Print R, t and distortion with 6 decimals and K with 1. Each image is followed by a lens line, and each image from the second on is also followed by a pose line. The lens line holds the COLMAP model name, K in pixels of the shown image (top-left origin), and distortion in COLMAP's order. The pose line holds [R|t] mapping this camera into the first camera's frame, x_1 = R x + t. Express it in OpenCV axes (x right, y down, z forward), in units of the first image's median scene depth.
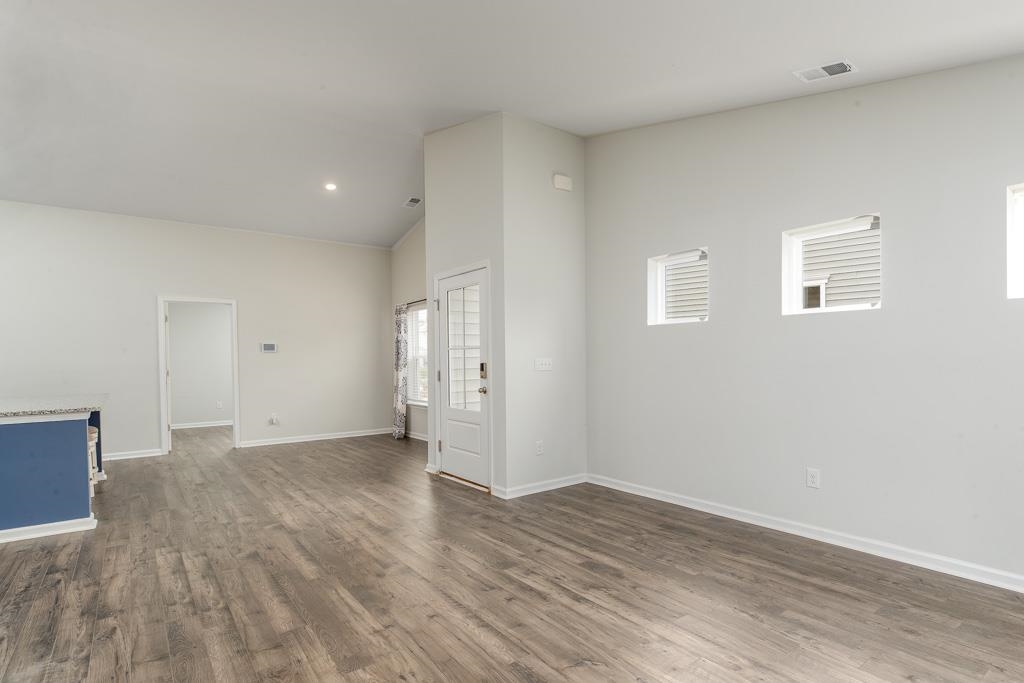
lens RADIAL K [[538.1, 0, 512.0], [0, 538.1, 341.5], [0, 0, 1]] dist [-0.000962, 0.000672]
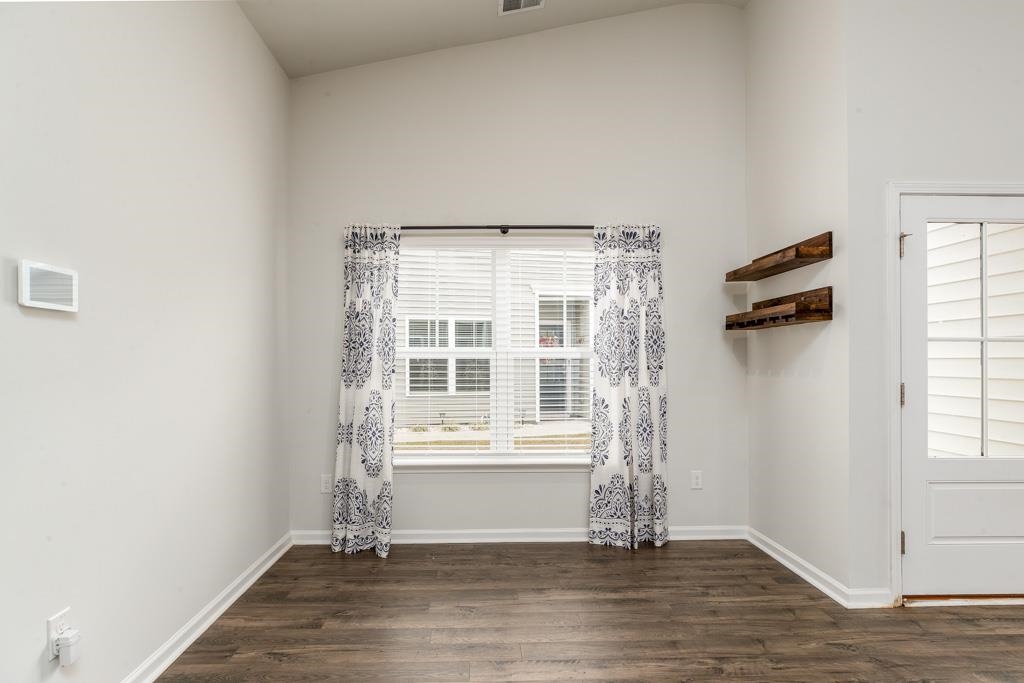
lens RADIAL K [[538.1, 0, 512.0], [0, 538.1, 341.5], [0, 0, 1]] dist [-0.000962, 0.000672]
pose [[0.547460, 0.043874, 0.835681, -0.701484], [-0.032564, 0.998985, -0.031114, 0.041240], [-0.836198, -0.010180, 0.548334, 0.987337]]
